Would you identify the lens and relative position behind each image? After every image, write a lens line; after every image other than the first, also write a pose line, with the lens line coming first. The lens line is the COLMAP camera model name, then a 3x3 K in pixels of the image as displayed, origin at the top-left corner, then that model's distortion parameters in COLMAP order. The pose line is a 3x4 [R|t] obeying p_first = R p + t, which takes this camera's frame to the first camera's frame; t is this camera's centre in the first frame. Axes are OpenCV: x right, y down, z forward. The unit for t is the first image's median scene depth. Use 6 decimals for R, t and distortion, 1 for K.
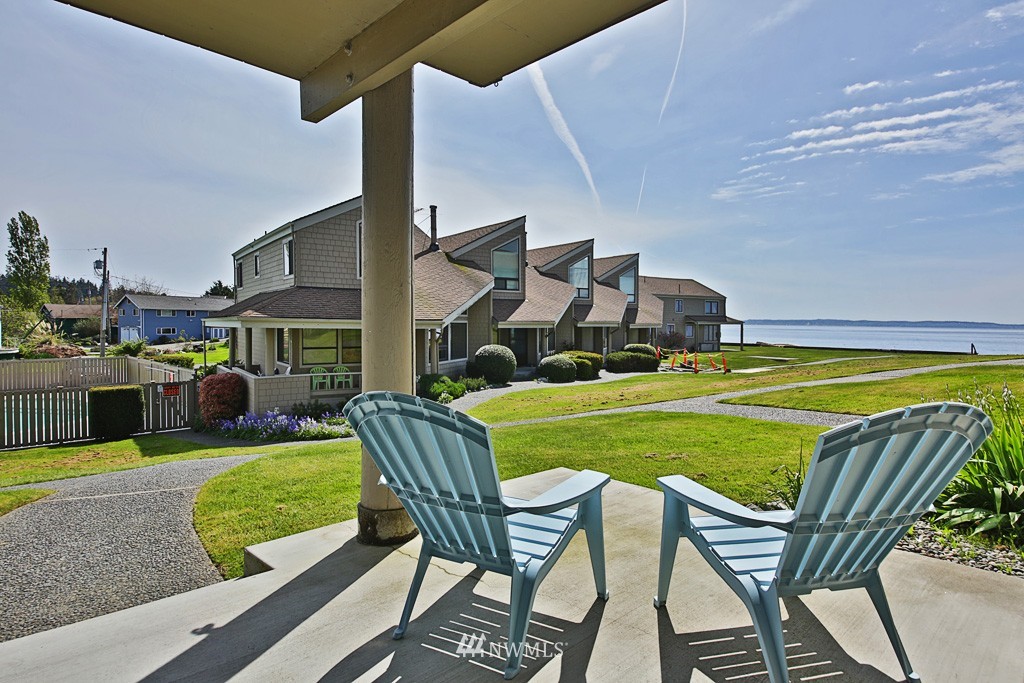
lens RADIAL K [[569.9, 0, 512.3], [0, 569.9, 337.9], [0, 0, 1]] dist [-0.002807, -0.003794]
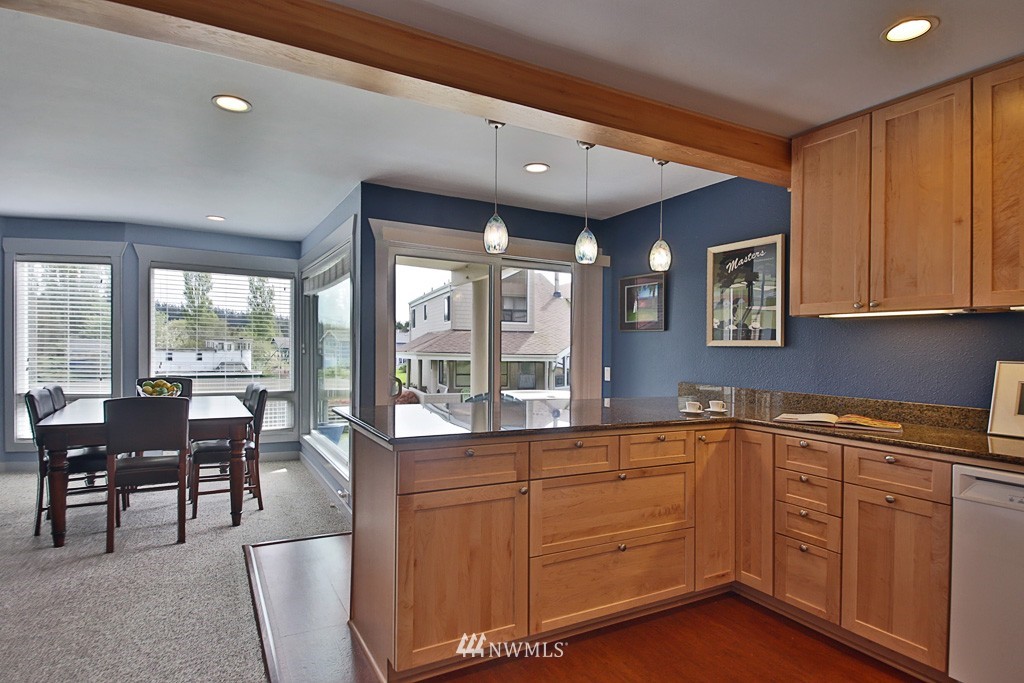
lens RADIAL K [[540.0, 0, 484.7], [0, 540.0, 352.0], [0, 0, 1]] dist [-0.003826, -0.010994]
pose [[0.953829, 0.003749, -0.300327, 0.085185], [-0.011378, 0.999655, -0.023657, -0.006405], [0.300135, 0.025982, 0.953543, -0.213431]]
